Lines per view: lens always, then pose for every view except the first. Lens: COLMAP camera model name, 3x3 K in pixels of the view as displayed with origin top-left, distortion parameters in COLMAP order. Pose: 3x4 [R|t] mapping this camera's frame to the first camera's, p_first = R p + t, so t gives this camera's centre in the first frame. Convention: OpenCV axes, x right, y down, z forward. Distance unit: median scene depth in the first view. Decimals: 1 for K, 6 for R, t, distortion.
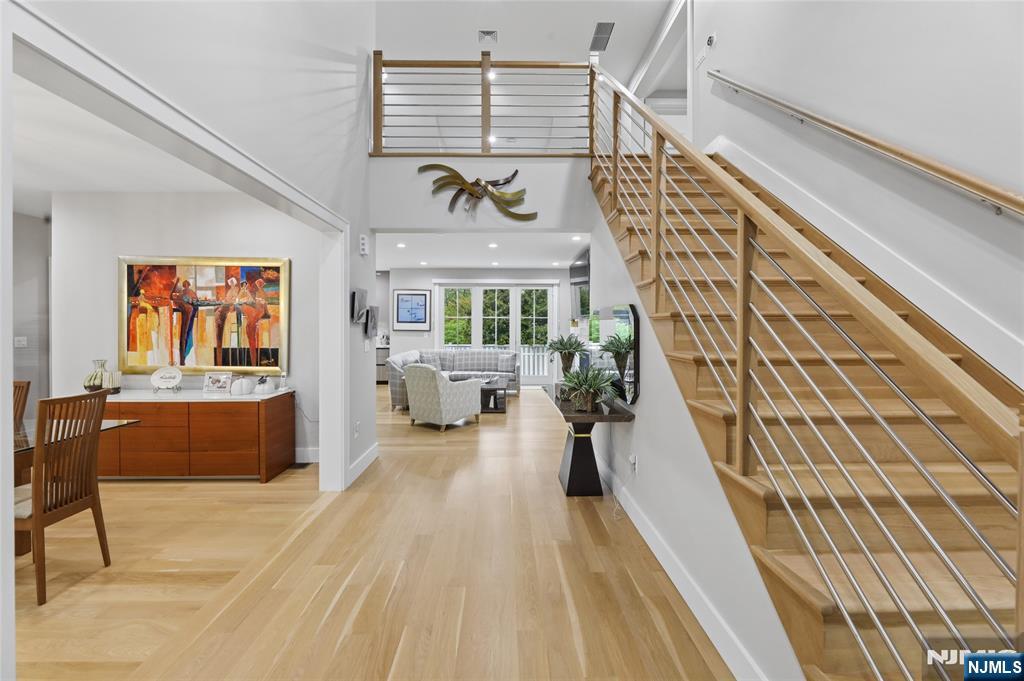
lens RADIAL K [[413.6, 0, 505.9], [0, 413.6, 333.9], [0, 0, 1]] dist [-0.001874, -0.000539]
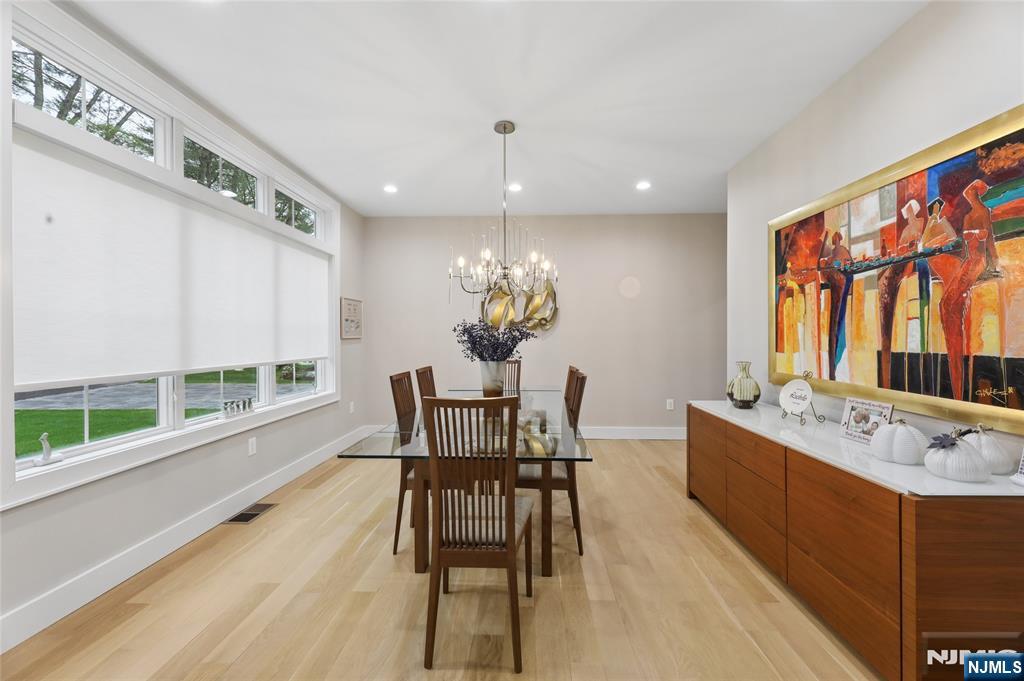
lens RADIAL K [[413.6, 0, 515.2], [0, 413.6, 337.9], [0, 0, 1]] dist [-0.001874, -0.000539]
pose [[-0.044397, -0.000684, -0.999014, -0.182219], [-0.013402, 0.999910, -0.000089, 0.023315], [0.998924, 0.013385, -0.044402, 0.580931]]
